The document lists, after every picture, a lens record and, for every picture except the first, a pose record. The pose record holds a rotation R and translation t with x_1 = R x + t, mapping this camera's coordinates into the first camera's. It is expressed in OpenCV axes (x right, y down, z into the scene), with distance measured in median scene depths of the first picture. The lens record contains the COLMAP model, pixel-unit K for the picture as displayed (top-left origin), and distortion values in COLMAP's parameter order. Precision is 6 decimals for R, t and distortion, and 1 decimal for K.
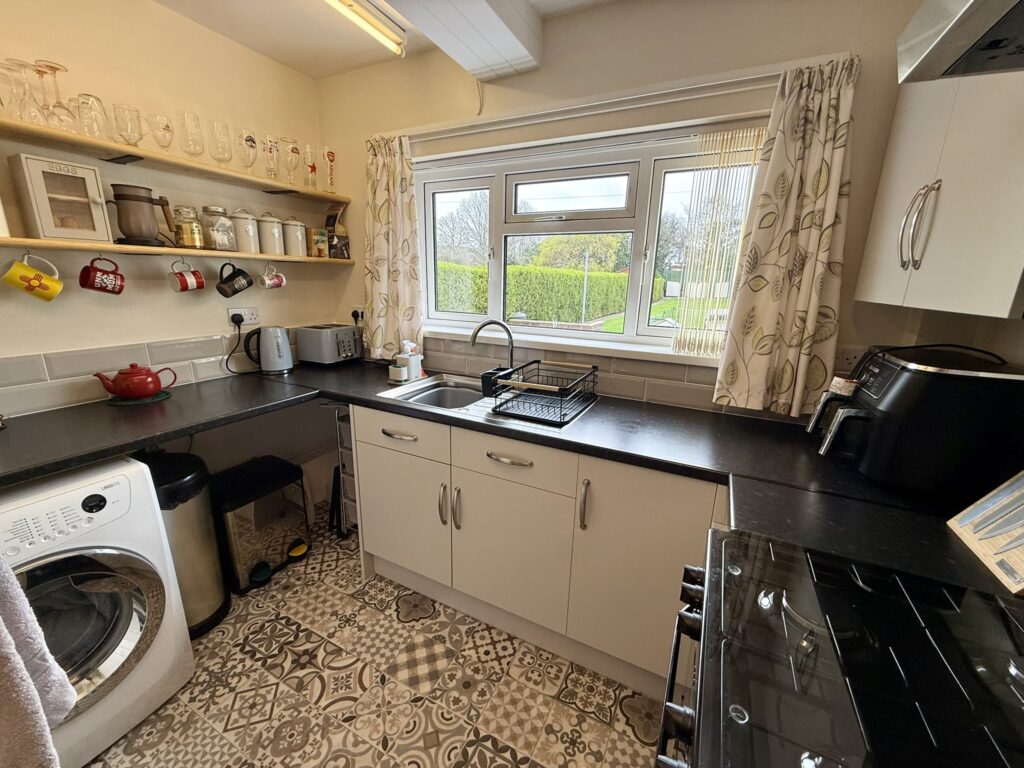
lens RADIAL K [[406.5, 0, 511.8], [0, 406.5, 382.0], [0, 0, 1]] dist [0.004432, -0.000340]
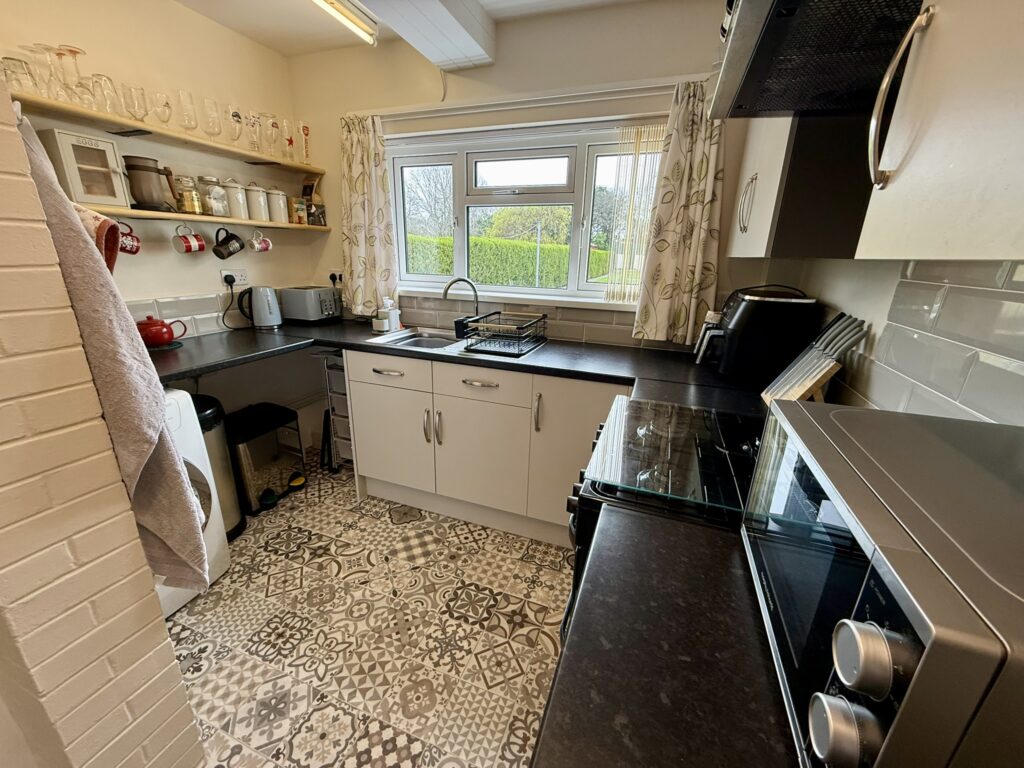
lens RADIAL K [[406.5, 0, 511.6], [0, 406.5, 382.9], [0, 0, 1]] dist [0.004432, -0.000340]
pose [[0.993895, -0.032695, 0.105376, -0.038161], [0.026076, 0.997635, 0.063589, 0.096077], [-0.107206, -0.060453, 0.992397, -0.262173]]
